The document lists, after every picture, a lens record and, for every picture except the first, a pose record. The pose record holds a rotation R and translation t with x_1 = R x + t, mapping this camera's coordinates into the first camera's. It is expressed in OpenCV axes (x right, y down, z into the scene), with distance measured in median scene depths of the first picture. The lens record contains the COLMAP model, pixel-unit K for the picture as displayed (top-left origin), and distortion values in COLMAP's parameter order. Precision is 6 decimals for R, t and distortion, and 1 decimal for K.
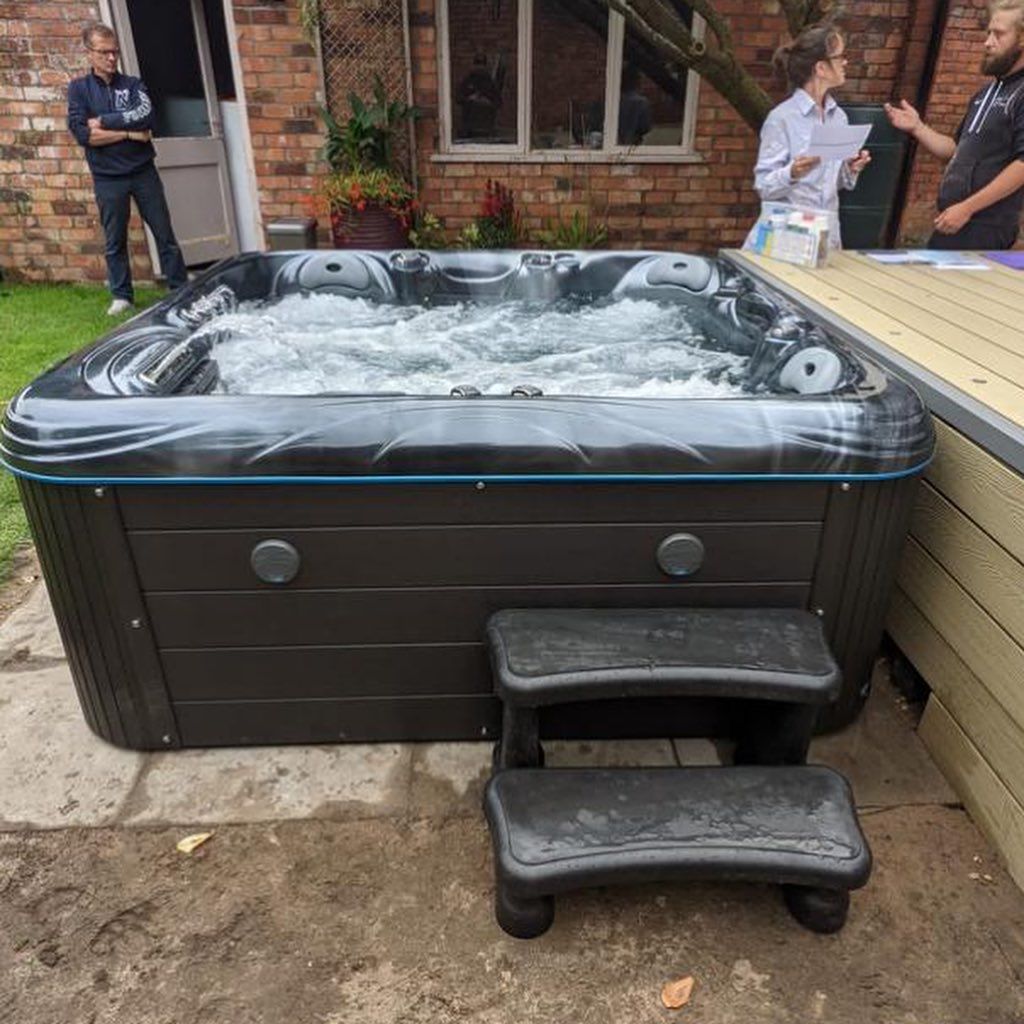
lens RADIAL K [[846.9, 0, 518.7], [0, 846.9, 547.4], [0, 0, 1]] dist [-0.002817, 0.005331]
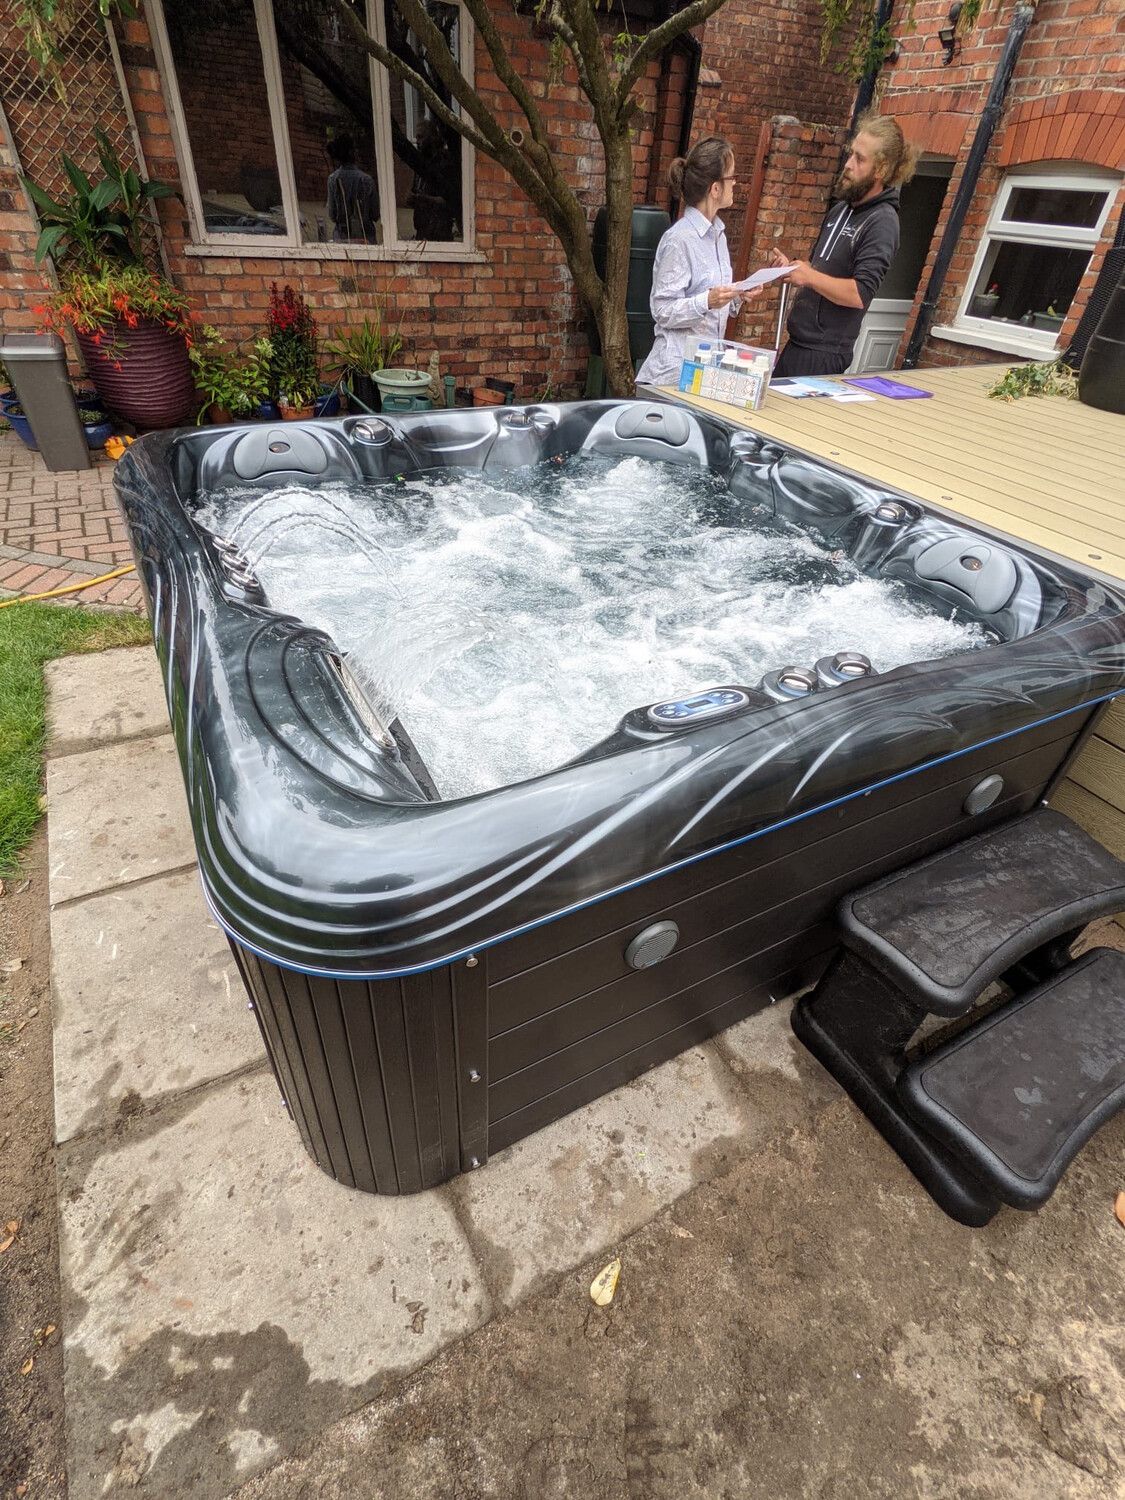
lens RADIAL K [[733.8, 0, 559.6], [0, 733.8, 746.1], [0, 0, 1]] dist [-0.001850, 0.001771]
pose [[0.892145, -0.235686, 0.385396, -0.178586], [0.158589, 0.962219, 0.221323, -0.098852], [-0.422998, -0.136332, 0.895816, 0.140977]]
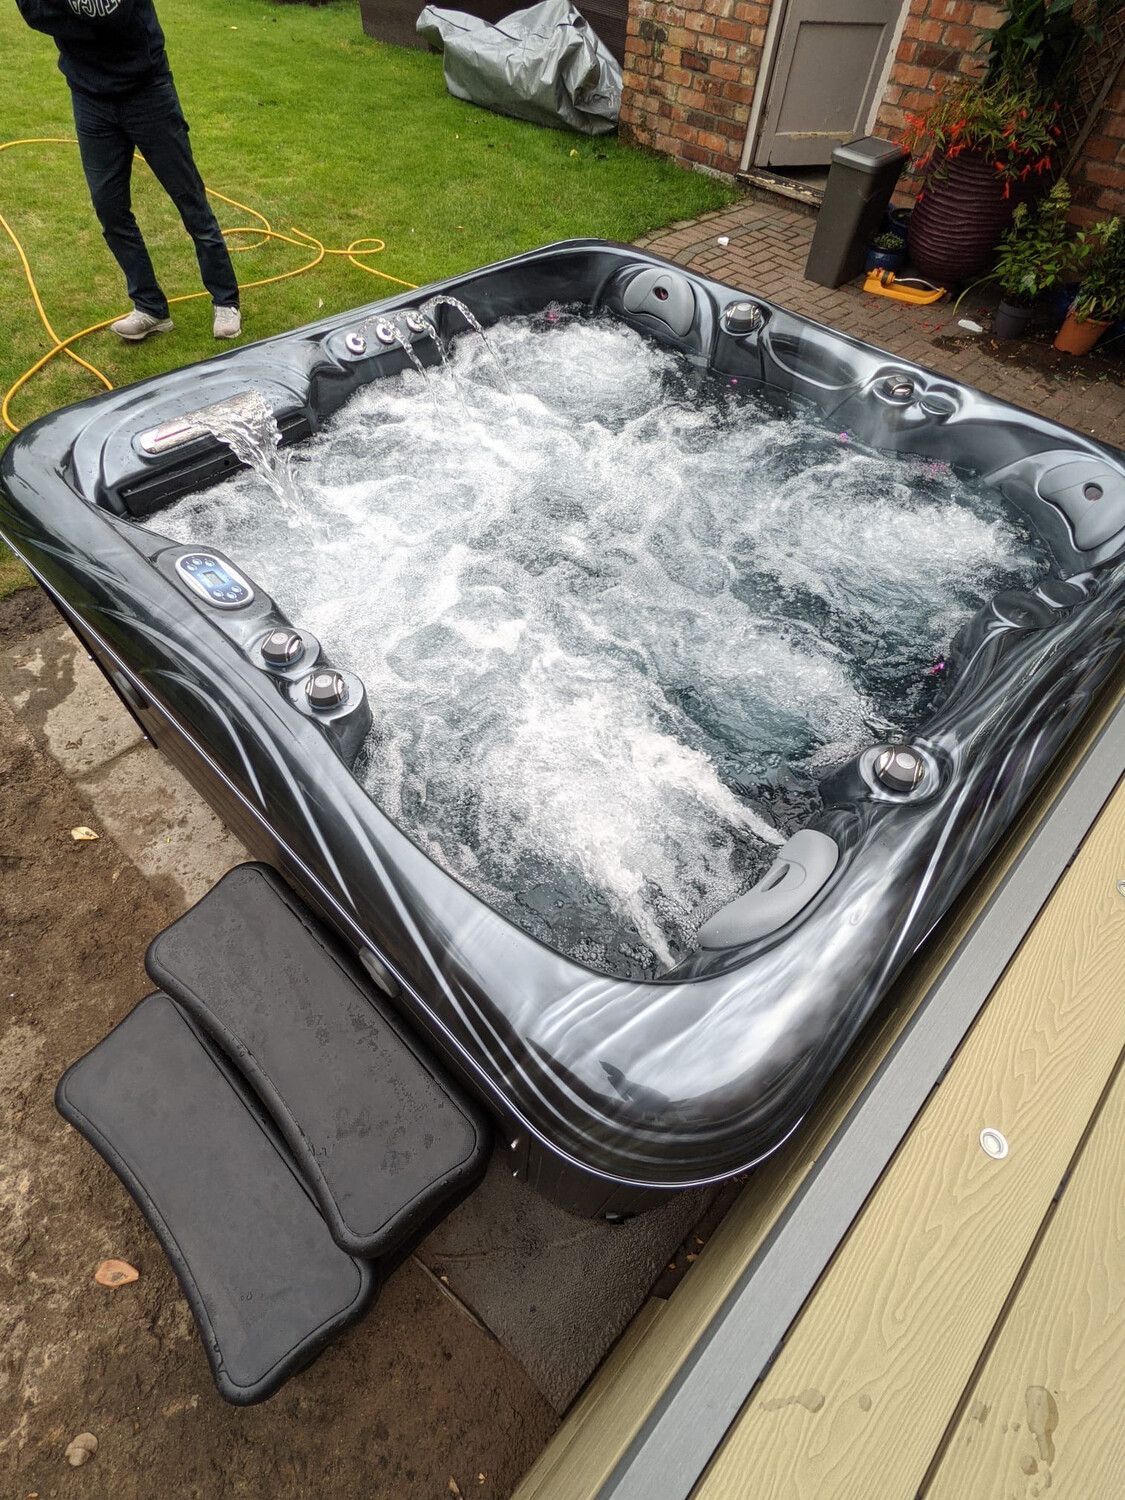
lens RADIAL K [[733.8, 0, 560.0], [0, 733.8, 743.6], [0, 0, 1]] dist [-0.001850, 0.001771]
pose [[0.685519, 0.596525, -0.417398, 0.144665], [-0.382759, 0.782972, 0.490356, -0.171850], [0.619321, -0.176385, 0.765068, 0.196248]]
